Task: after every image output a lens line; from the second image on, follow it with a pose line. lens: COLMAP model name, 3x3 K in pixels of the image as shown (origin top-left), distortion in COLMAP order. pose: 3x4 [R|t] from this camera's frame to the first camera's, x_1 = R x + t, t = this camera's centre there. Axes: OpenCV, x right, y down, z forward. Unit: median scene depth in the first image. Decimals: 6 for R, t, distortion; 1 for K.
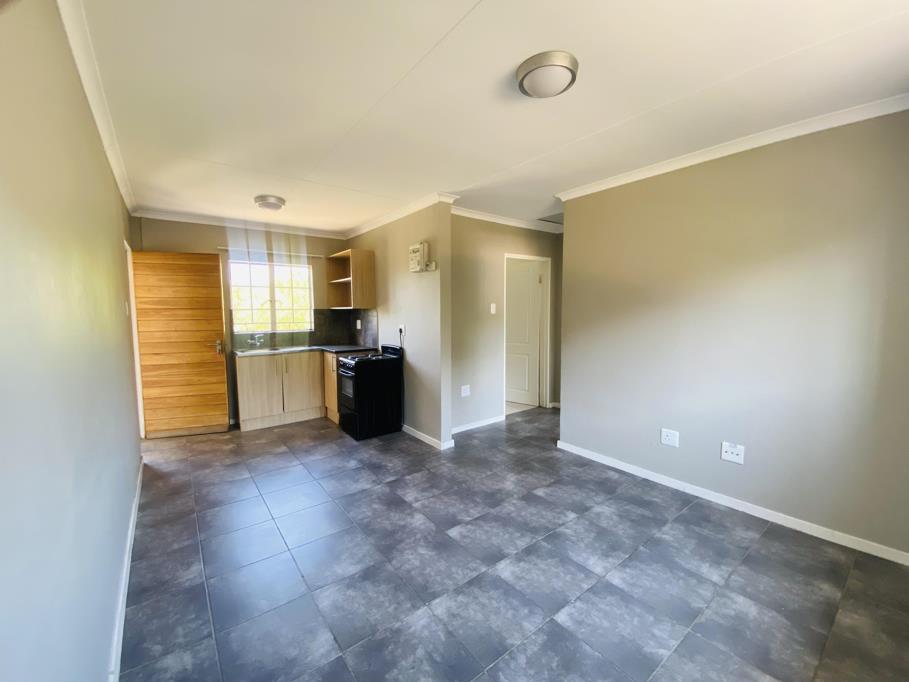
lens RADIAL K [[373.7, 0, 444.7], [0, 373.7, 337.6], [0, 0, 1]] dist [-0.002092, -0.006447]
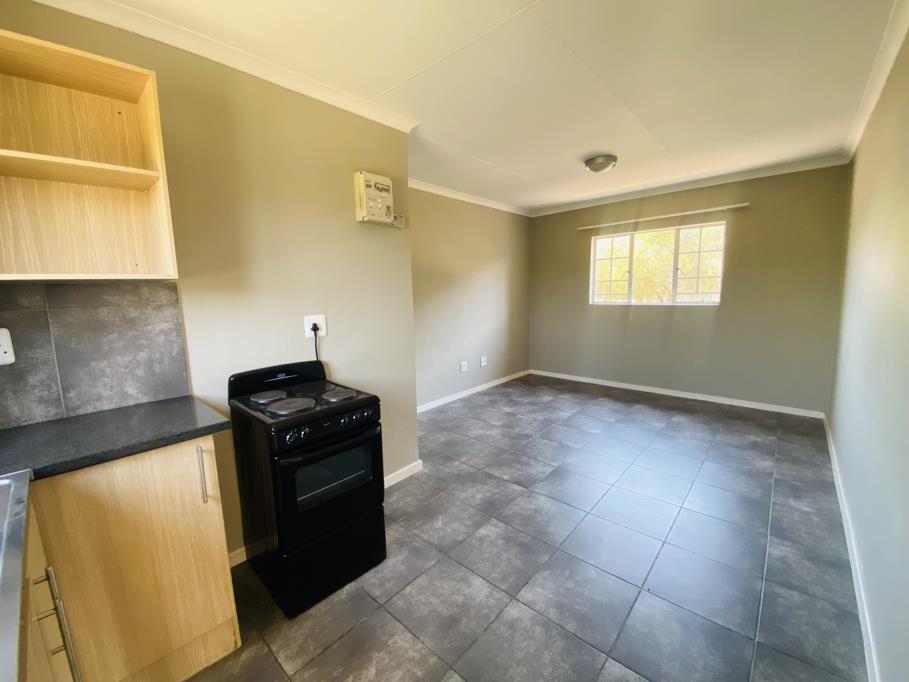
lens RADIAL K [[373.7, 0, 448.4], [0, 373.7, 349.4], [0, 0, 1]] dist [-0.002092, -0.006447]
pose [[-0.197114, -0.150106, 0.968821, -0.915297], [0.096934, 0.980383, 0.171619, -0.086345], [-0.975577, 0.127740, -0.178696, 1.306589]]
